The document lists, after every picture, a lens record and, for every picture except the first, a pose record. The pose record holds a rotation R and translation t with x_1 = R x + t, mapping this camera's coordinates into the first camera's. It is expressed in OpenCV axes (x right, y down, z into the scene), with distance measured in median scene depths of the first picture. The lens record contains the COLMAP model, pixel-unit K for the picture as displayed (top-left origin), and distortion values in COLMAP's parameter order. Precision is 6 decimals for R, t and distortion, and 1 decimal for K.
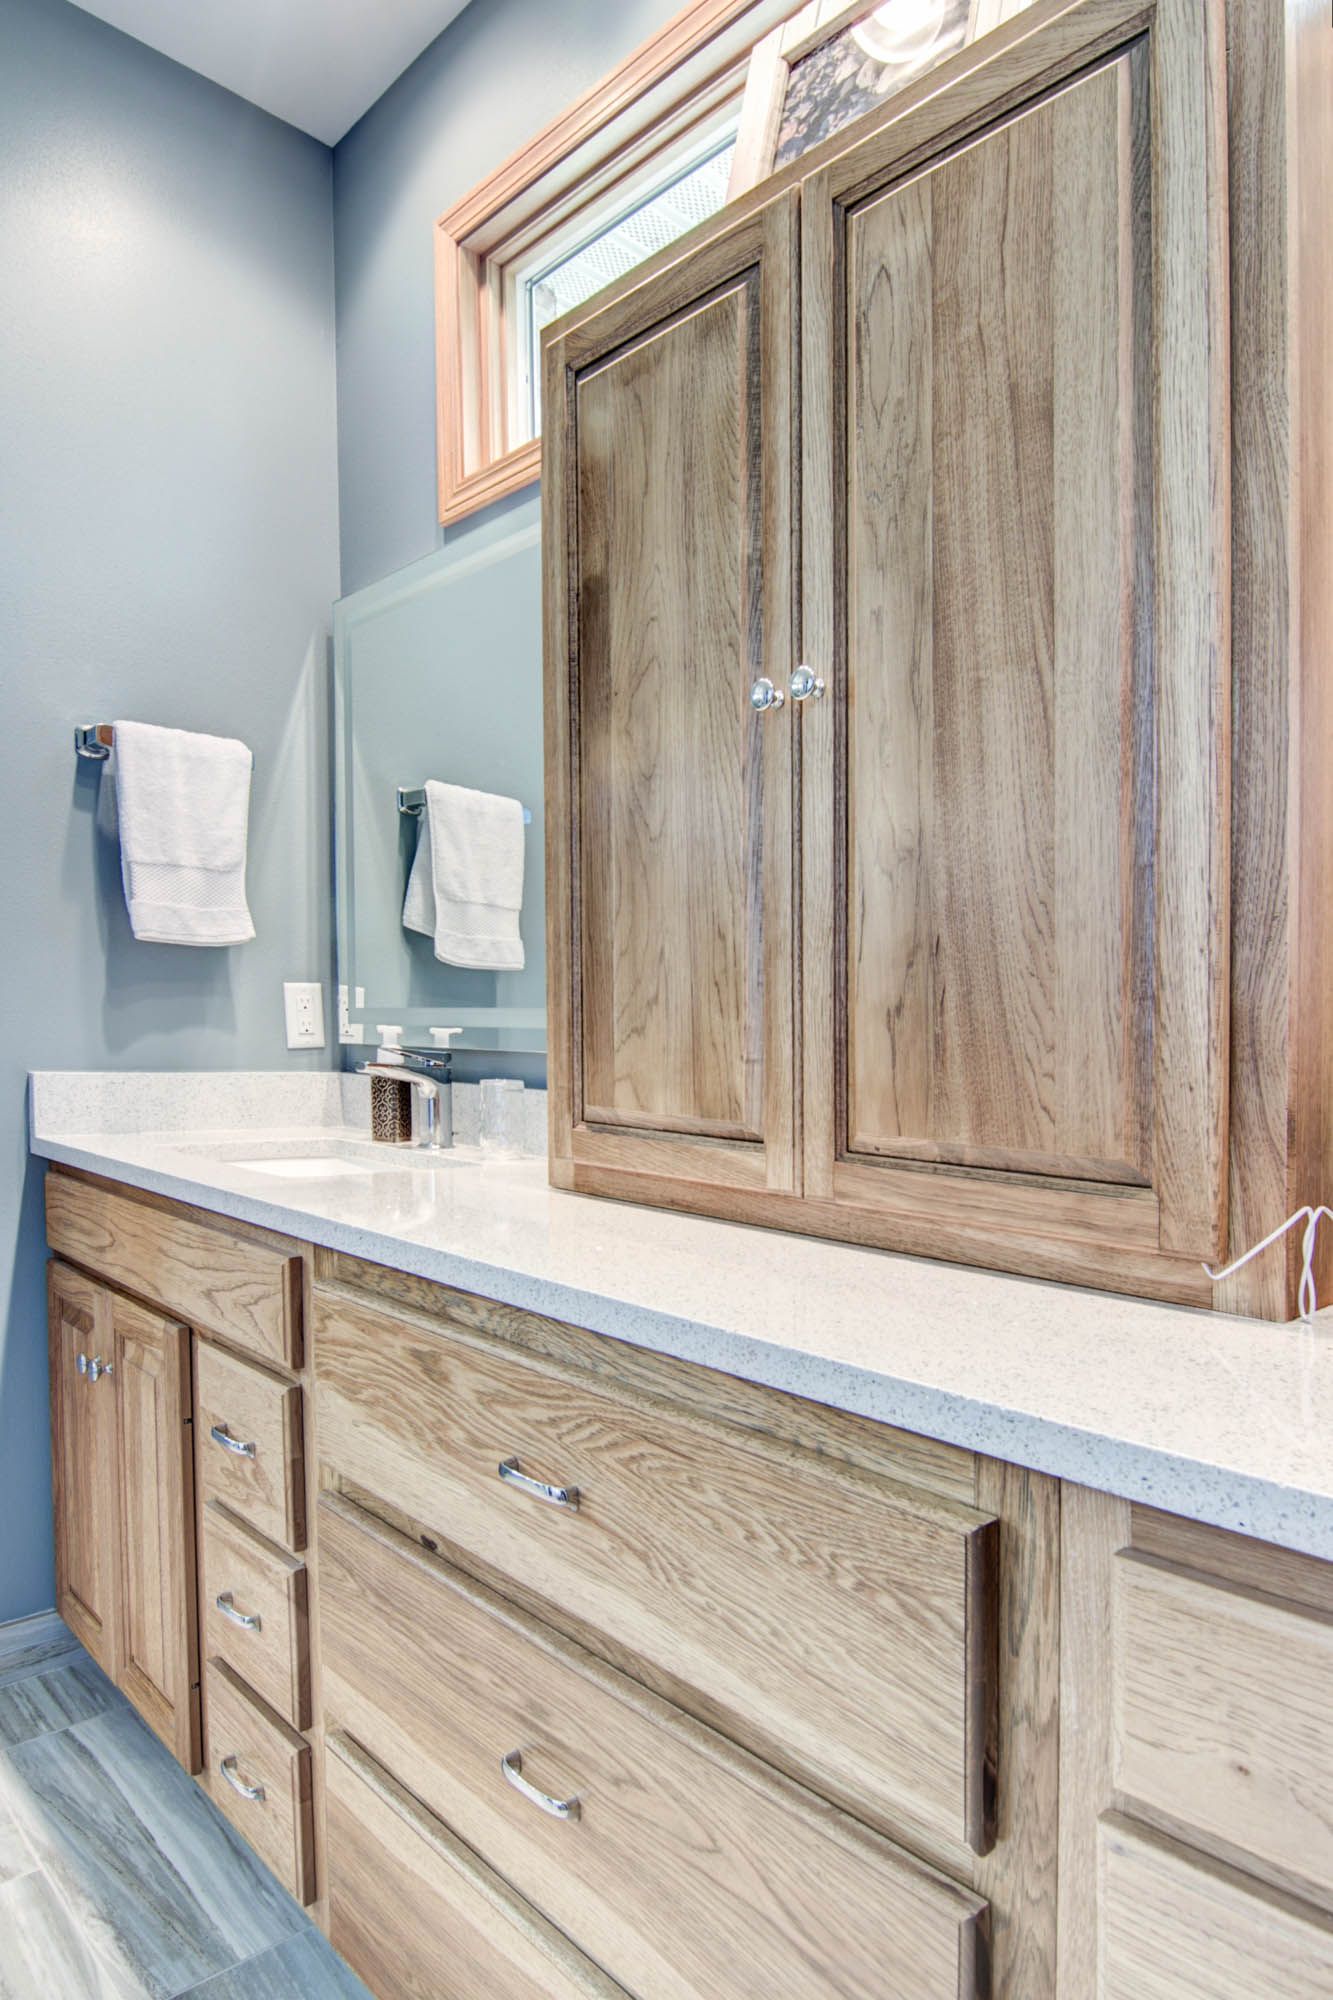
lens RADIAL K [[1146.4, 0, 665.8], [0, 1146.4, 1008.3], [0, 0, 1]] dist [0.005153, -0.019431]
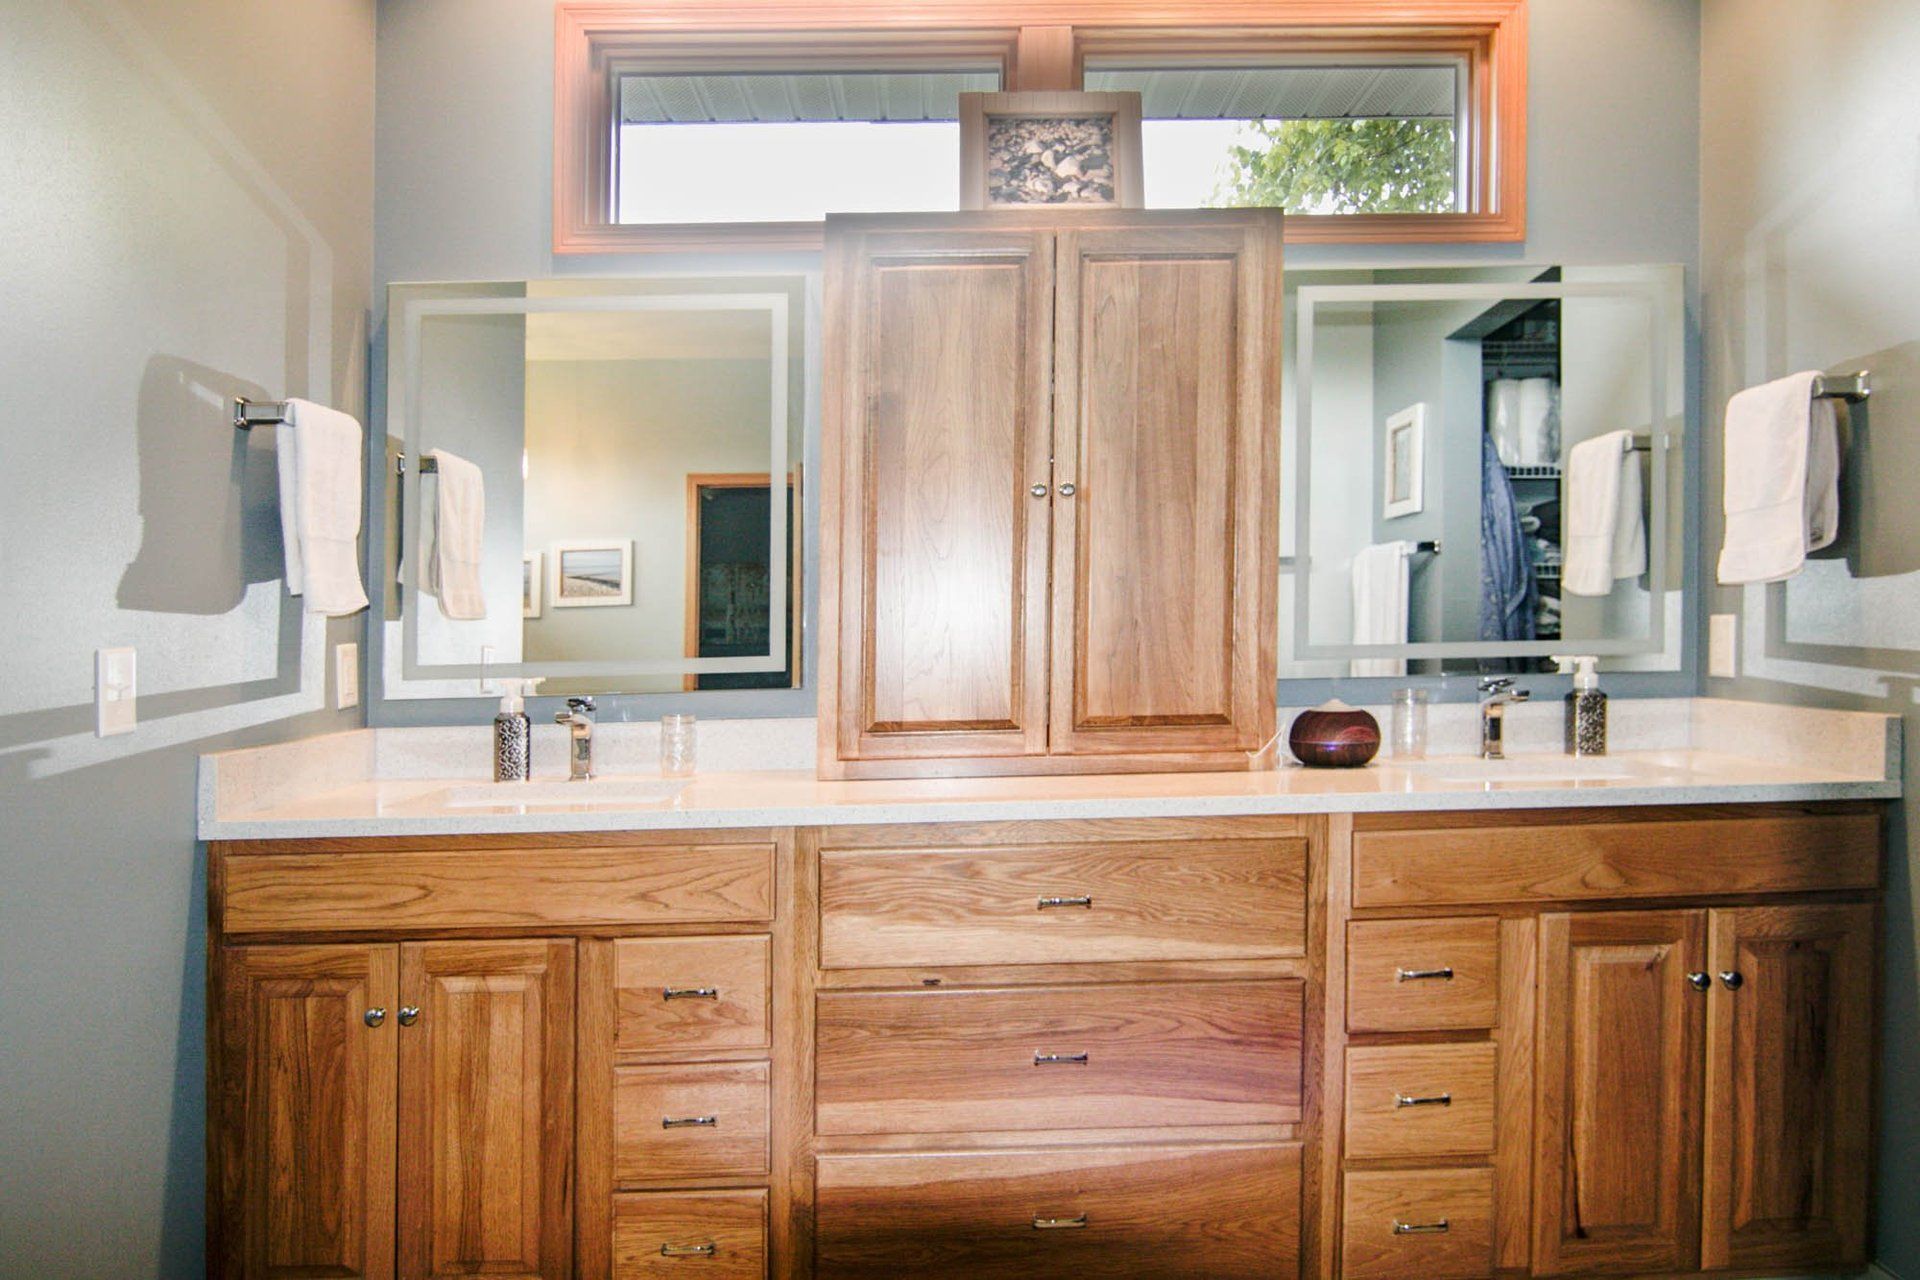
lens RADIAL K [[1100.6, 0, 955.8], [0, 1100.6, 618.8], [0, 0, 1]] dist [0.005153, -0.019431]
pose [[0.693177, -0.032205, 0.720047, -1.504909], [0.028834, 0.999441, 0.016942, -0.110474], [-0.720190, 0.009018, 0.693718, -0.181416]]
